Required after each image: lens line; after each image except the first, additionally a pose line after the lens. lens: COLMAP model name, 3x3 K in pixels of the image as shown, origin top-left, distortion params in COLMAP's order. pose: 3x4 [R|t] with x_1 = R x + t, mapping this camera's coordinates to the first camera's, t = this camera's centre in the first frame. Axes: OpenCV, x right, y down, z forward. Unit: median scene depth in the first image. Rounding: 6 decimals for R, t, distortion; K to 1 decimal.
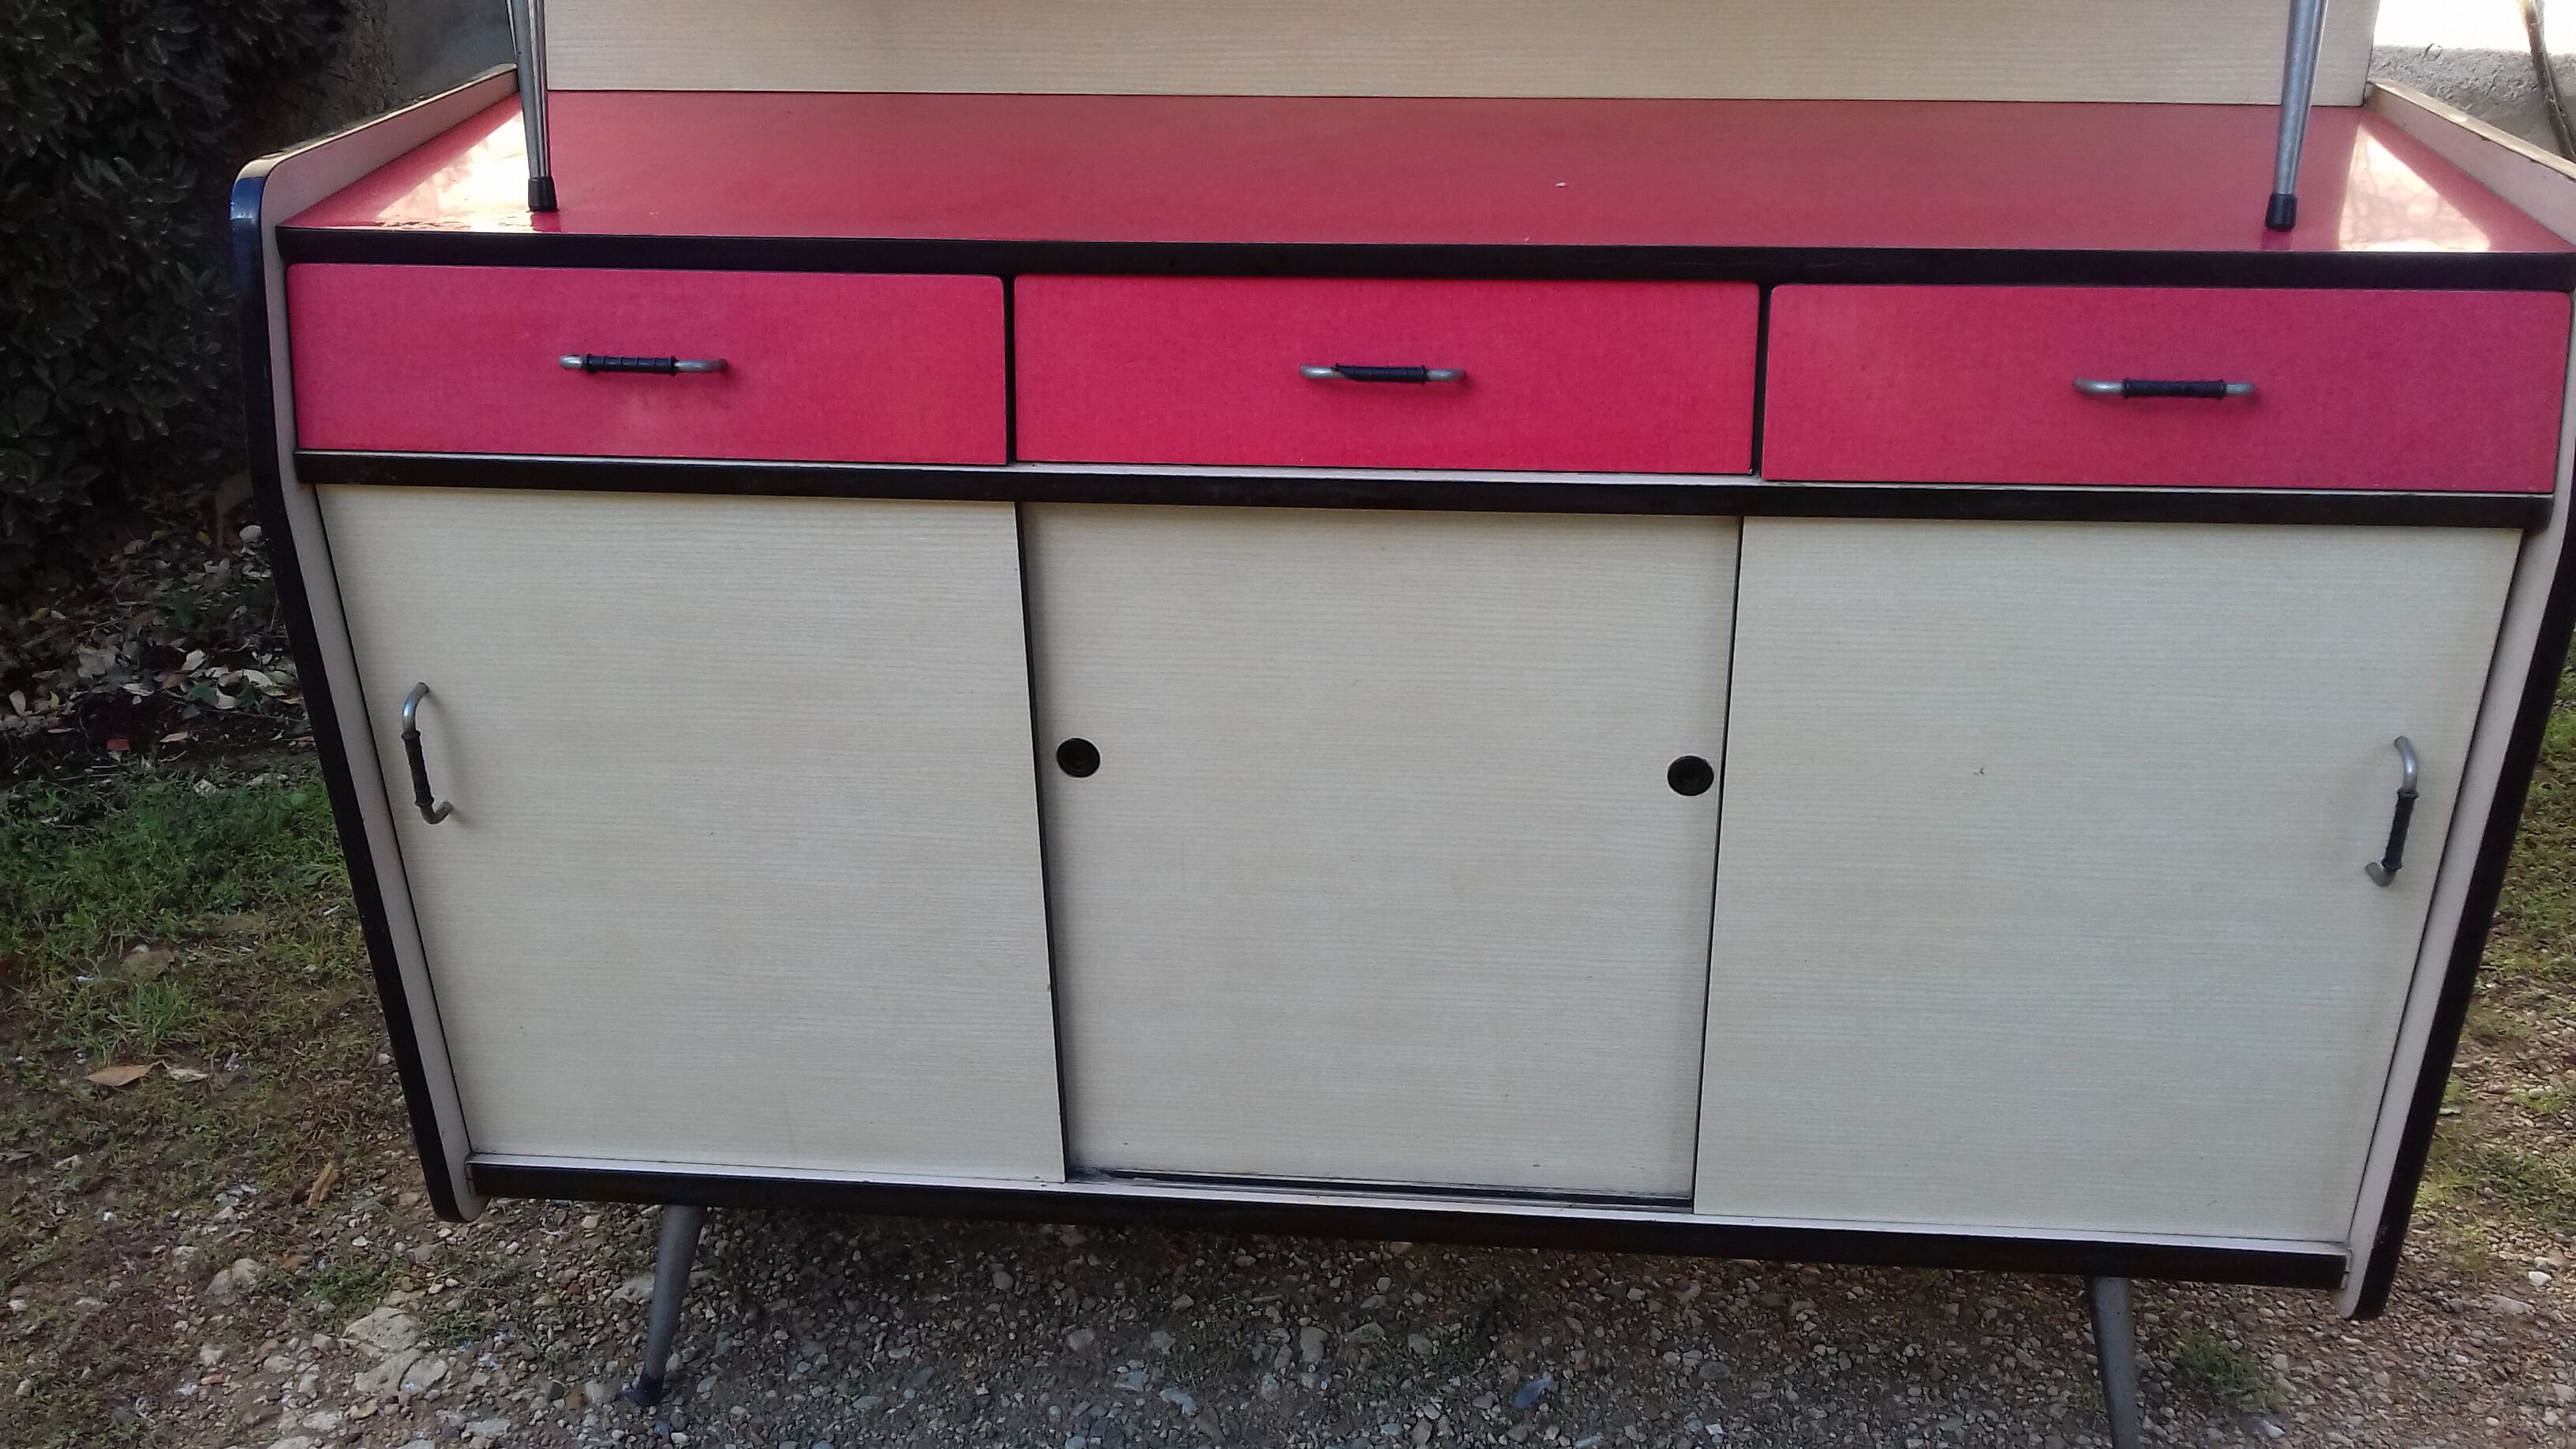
lens RADIAL K [[2333.1, 0, 1288.0], [0, 2333.1, 724.5], [0, 0, 1]] dist [0.101585, -0.194697]
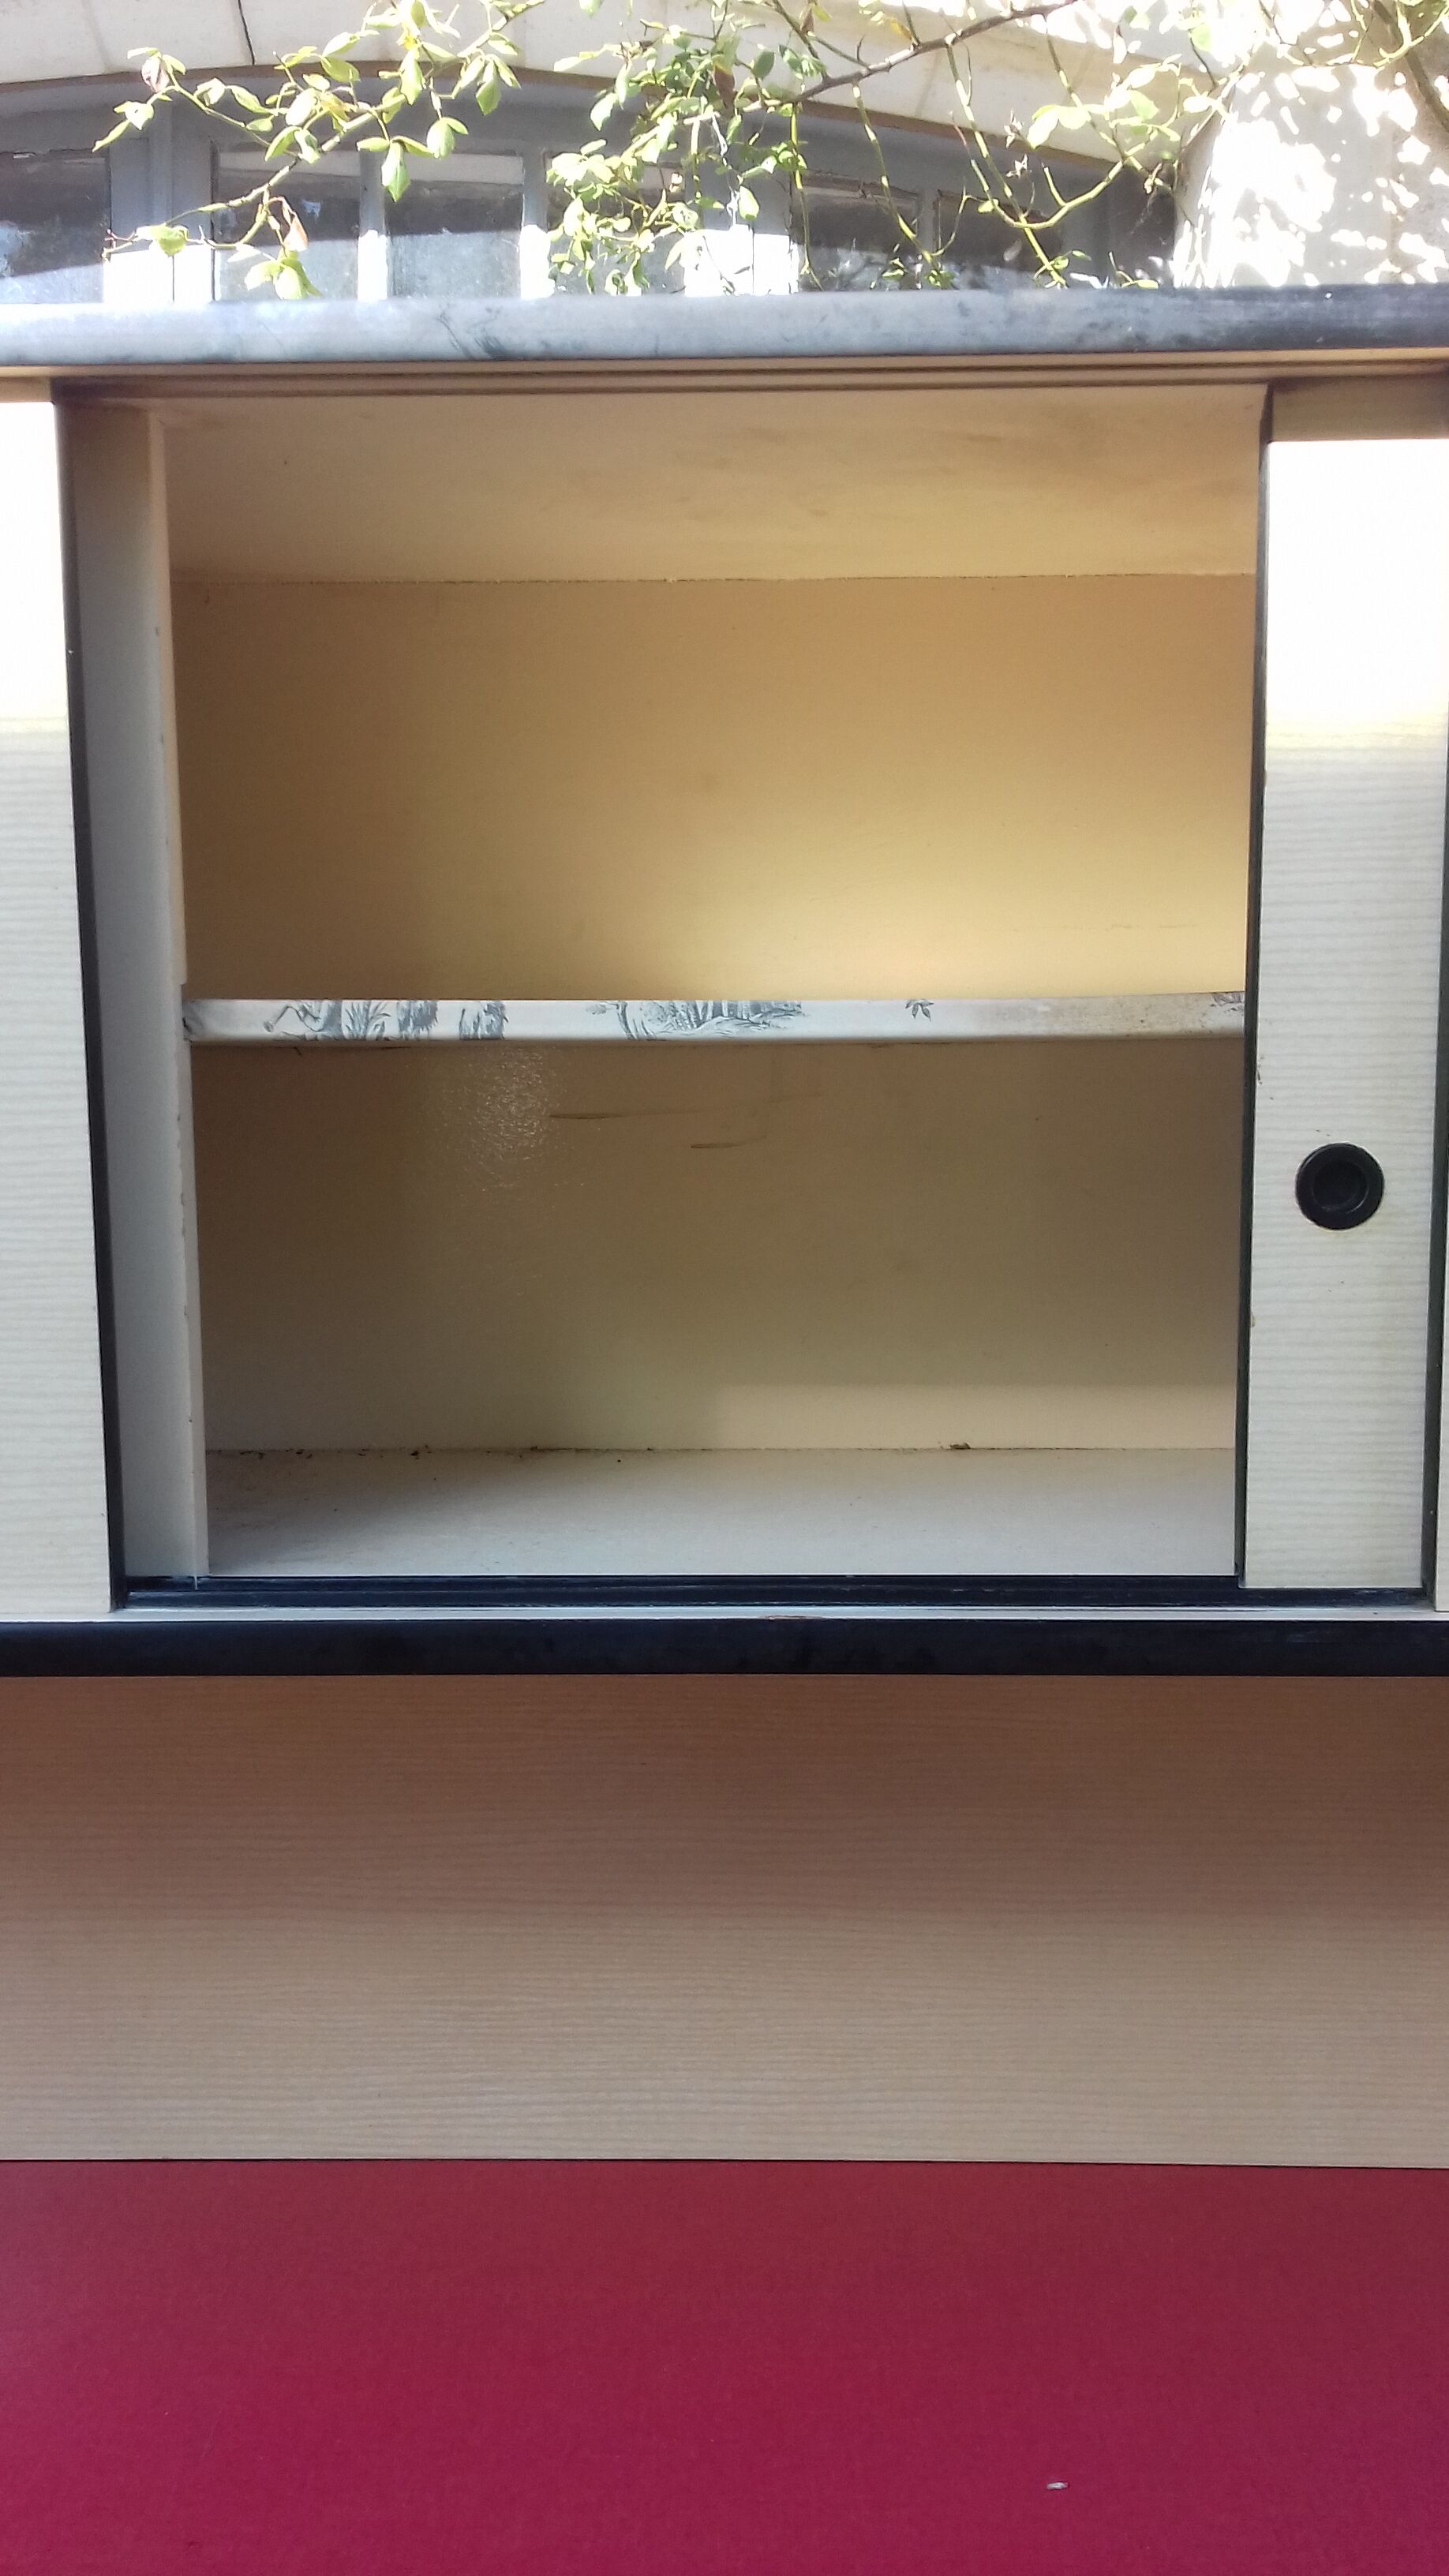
lens RADIAL K [[2365.5, 0, 683.0], [0, 2365.5, 1274.6], [0, 0, 1]] dist [0.042394, -0.082707]
pose [[0.998957, 0.000814, 0.045646, -0.001290], [0.016083, 0.929476, -0.368531, -0.236960], [-0.042727, 0.368881, 0.928494, 0.279250]]
